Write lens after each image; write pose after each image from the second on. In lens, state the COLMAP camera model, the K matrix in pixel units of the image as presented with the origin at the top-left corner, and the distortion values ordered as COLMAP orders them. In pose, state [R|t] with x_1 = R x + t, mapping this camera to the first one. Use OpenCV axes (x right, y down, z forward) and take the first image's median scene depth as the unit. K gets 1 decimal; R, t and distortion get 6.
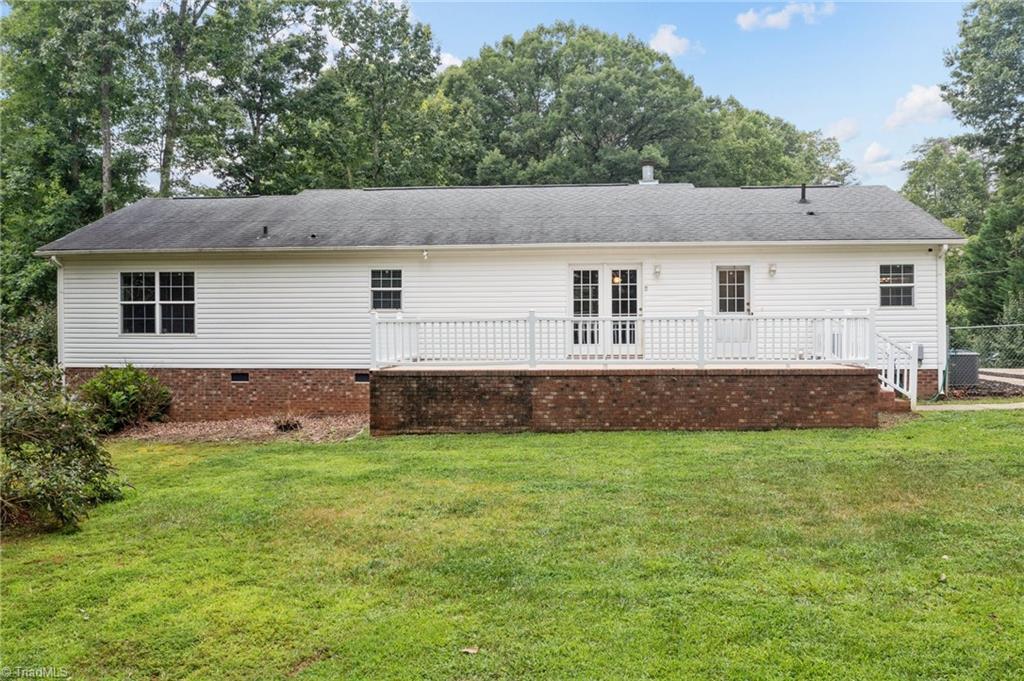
lens RADIAL K [[810.2, 0, 513.3], [0, 810.2, 338.9], [0, 0, 1]] dist [-0.015422, 0.010246]
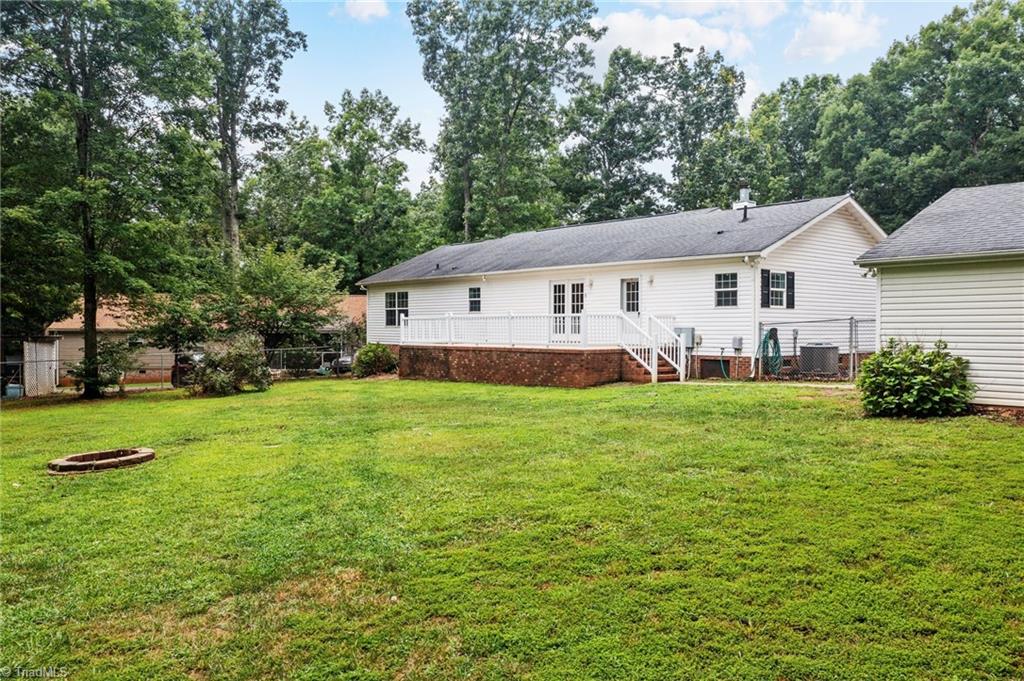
lens RADIAL K [[810.2, 0, 512.2], [0, 810.2, 337.8], [0, 0, 1]] dist [-0.015422, 0.010246]
pose [[0.711290, 0.015282, -0.702732, 1.067927], [-0.011245, 0.999883, 0.010362, -0.000323], [0.702808, 0.000532, 0.711379, -0.131640]]
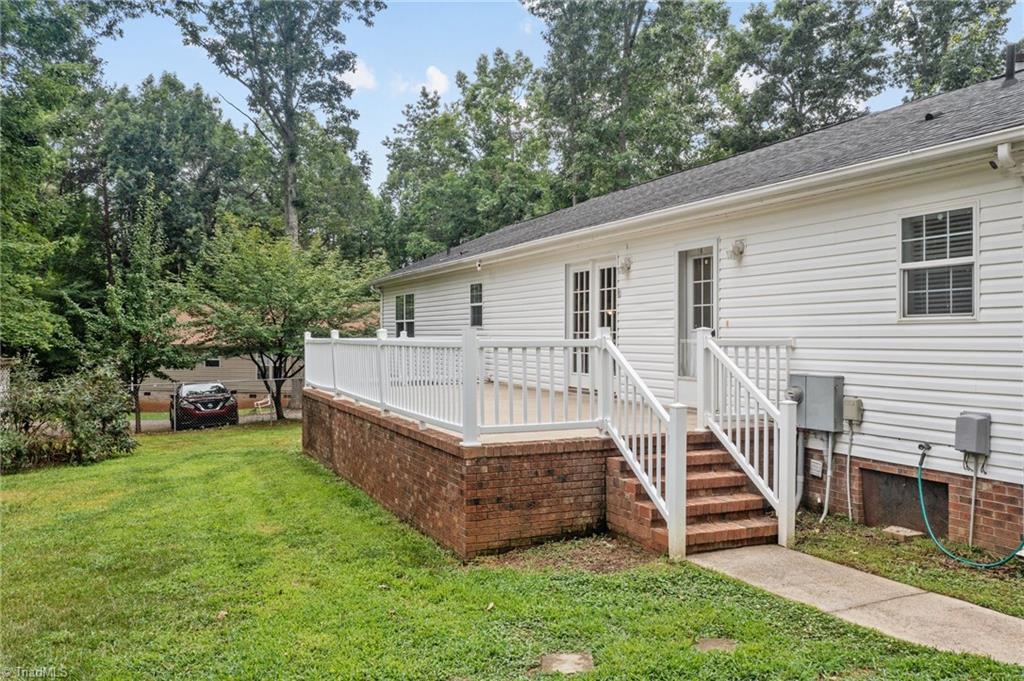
lens RADIAL K [[810.2, 0, 510.5], [0, 810.2, 339.1], [0, 0, 1]] dist [-0.015422, 0.010246]
pose [[0.475923, 0.010555, -0.879424, 0.691412], [-0.010166, 0.999927, 0.006500, -0.027262], [0.879428, 0.005847, 0.475996, 0.583808]]
